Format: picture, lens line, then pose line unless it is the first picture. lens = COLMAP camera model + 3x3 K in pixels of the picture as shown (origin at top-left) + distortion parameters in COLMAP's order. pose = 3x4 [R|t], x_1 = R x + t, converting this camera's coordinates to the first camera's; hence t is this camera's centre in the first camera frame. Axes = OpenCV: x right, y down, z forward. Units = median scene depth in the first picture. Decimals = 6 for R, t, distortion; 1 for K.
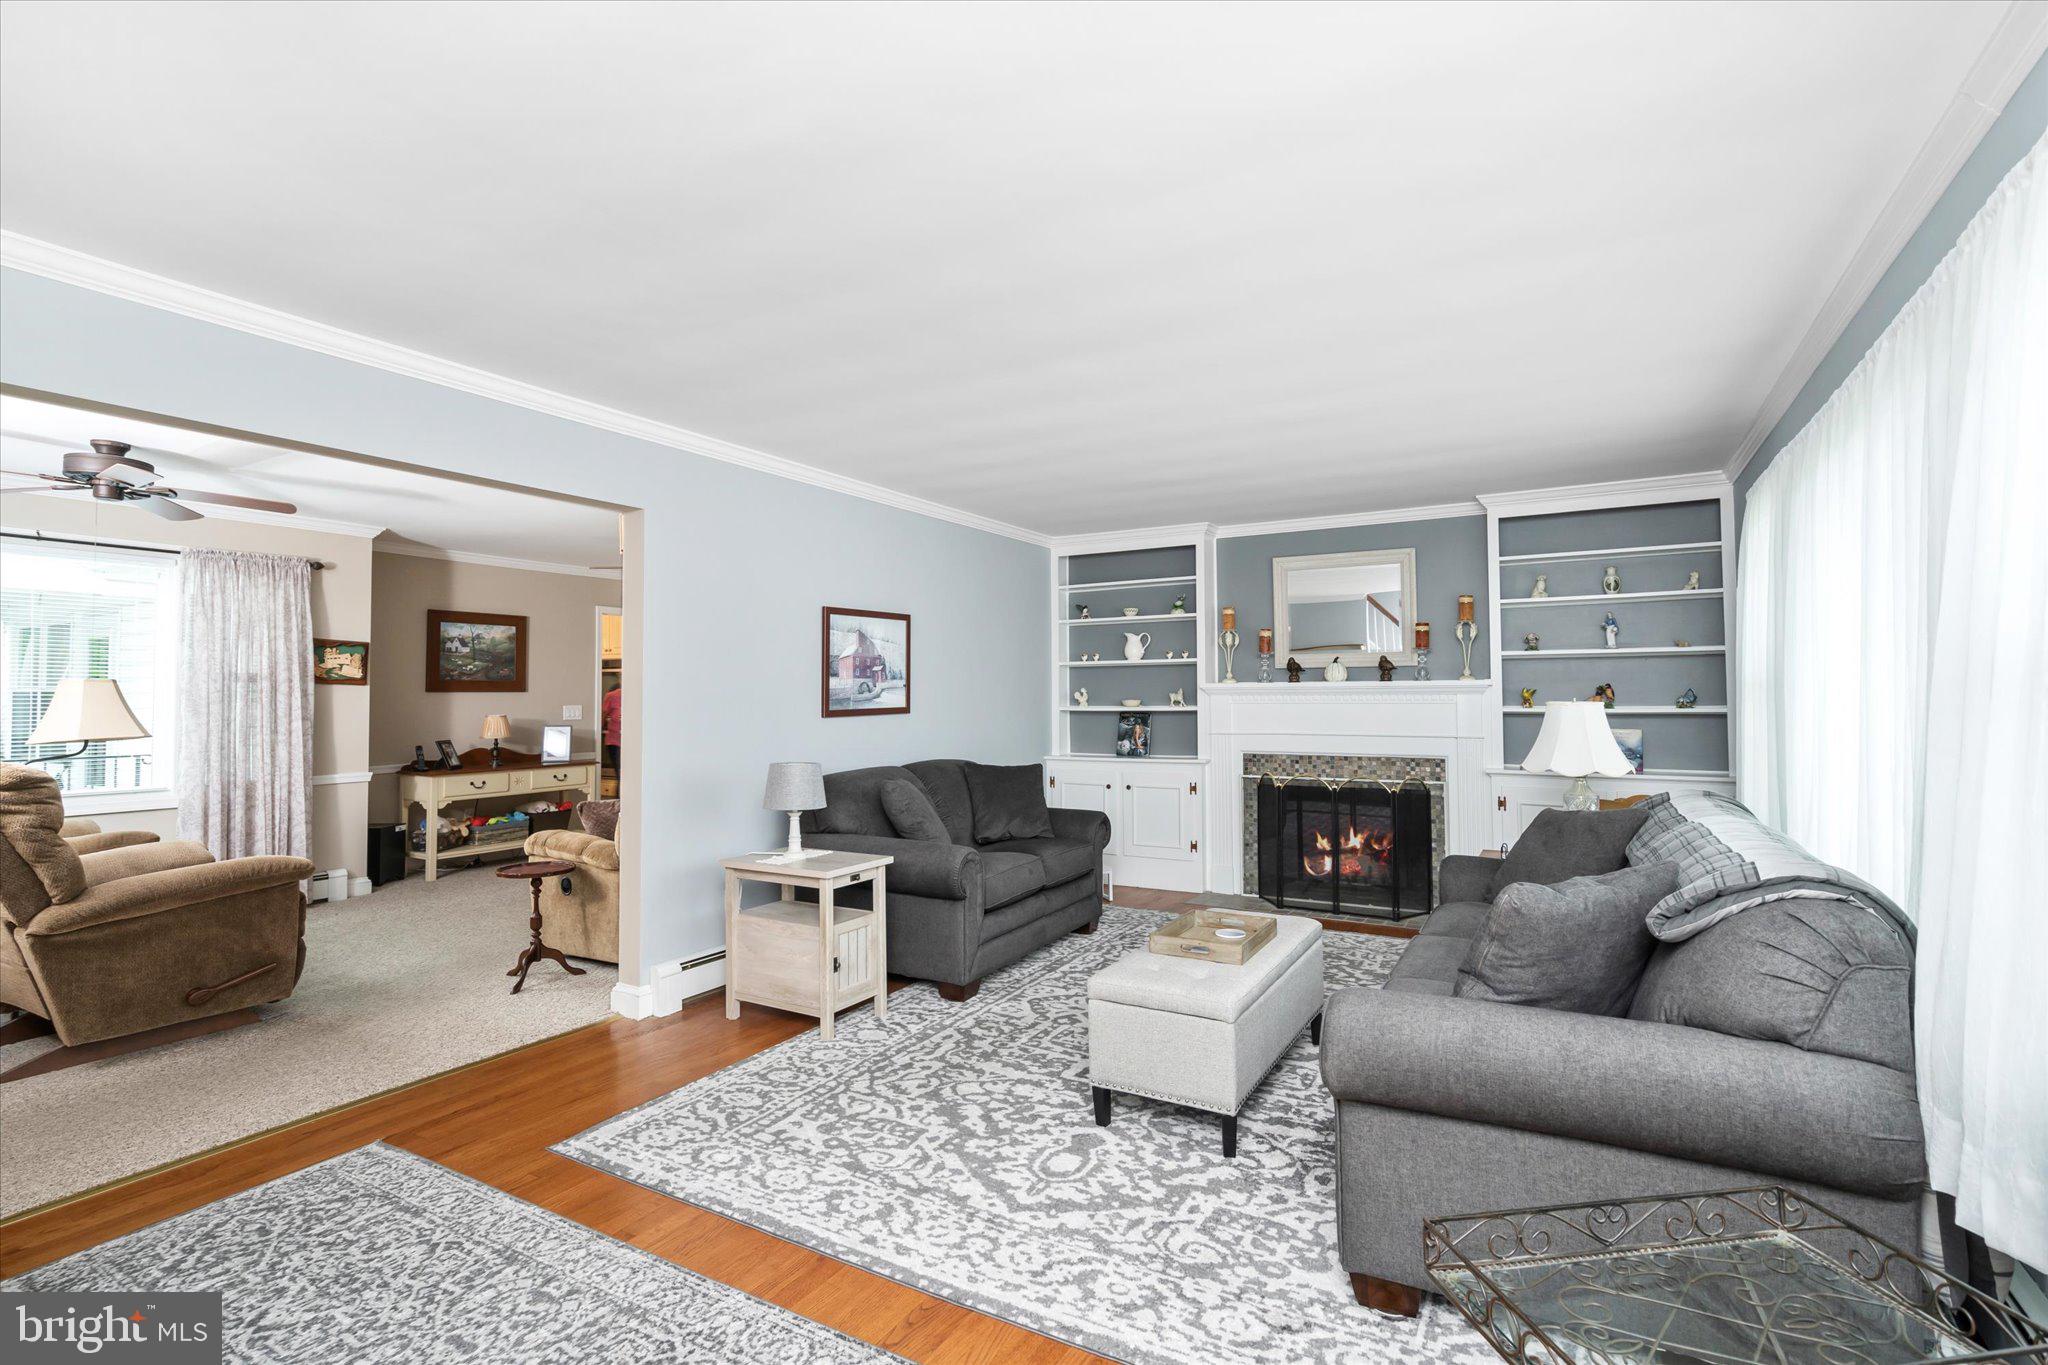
lens RADIAL K [[967.1, 0, 1024.0], [0, 967.1, 682.5], [0, 0, 1]] dist [-0.000160, 0.000600]
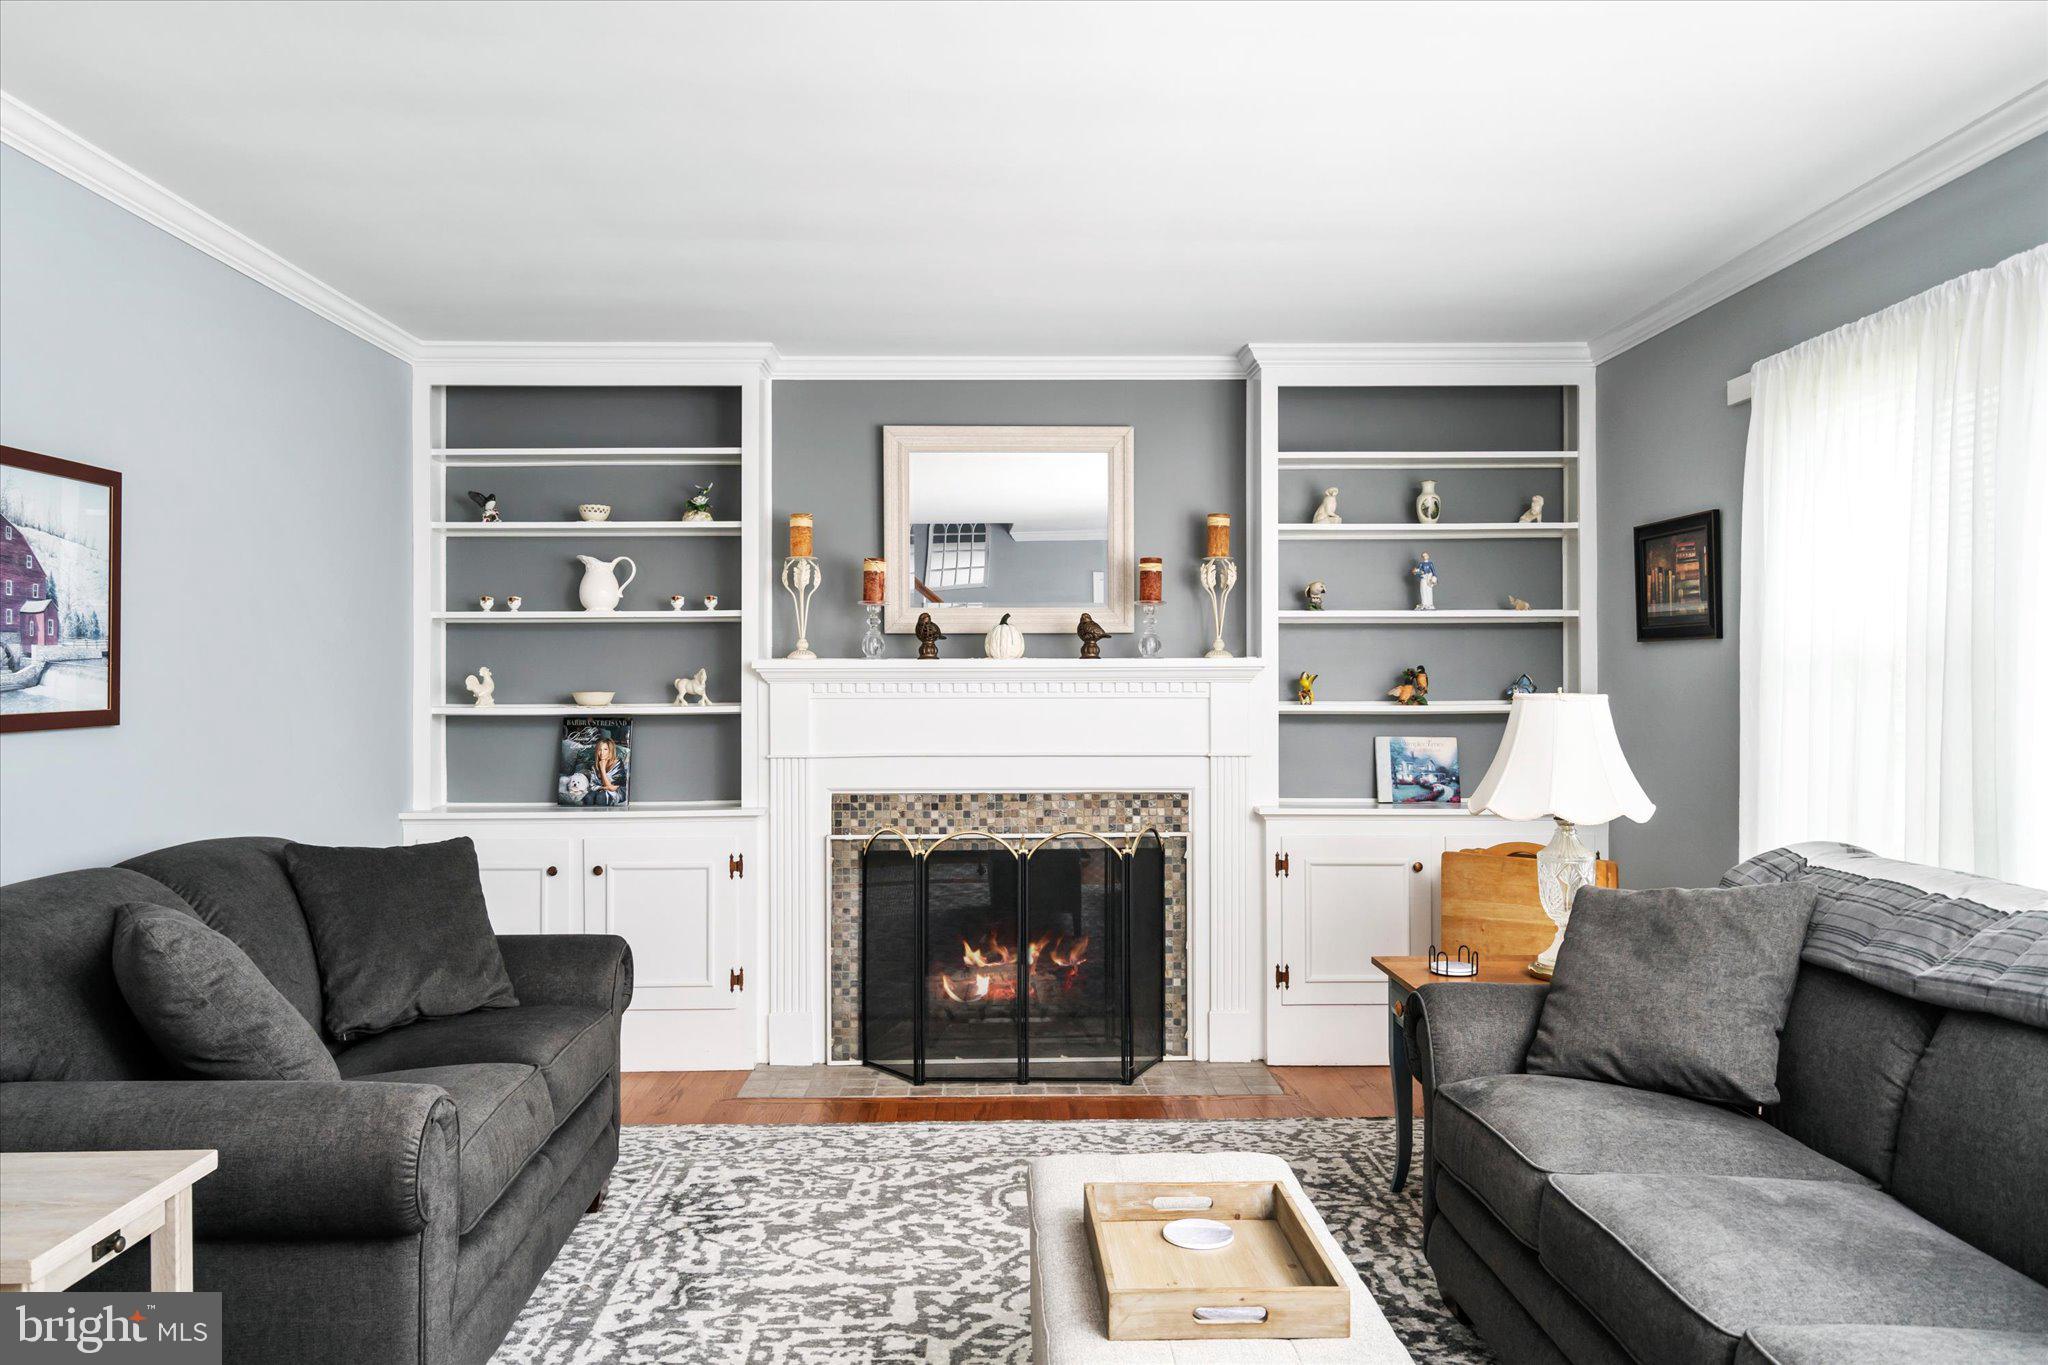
lens RADIAL K [[1494.1, 0, 1024.0], [0, 1494.1, 682.5], [0, 0, 1]] dist [0.006682, 0.006009]
pose [[0.855061, 0.003423, 0.518516, -0.108363], [-0.008715, 0.999932, 0.007771, 0.005923], [-0.518454, -0.011163, 0.855033, 0.262630]]
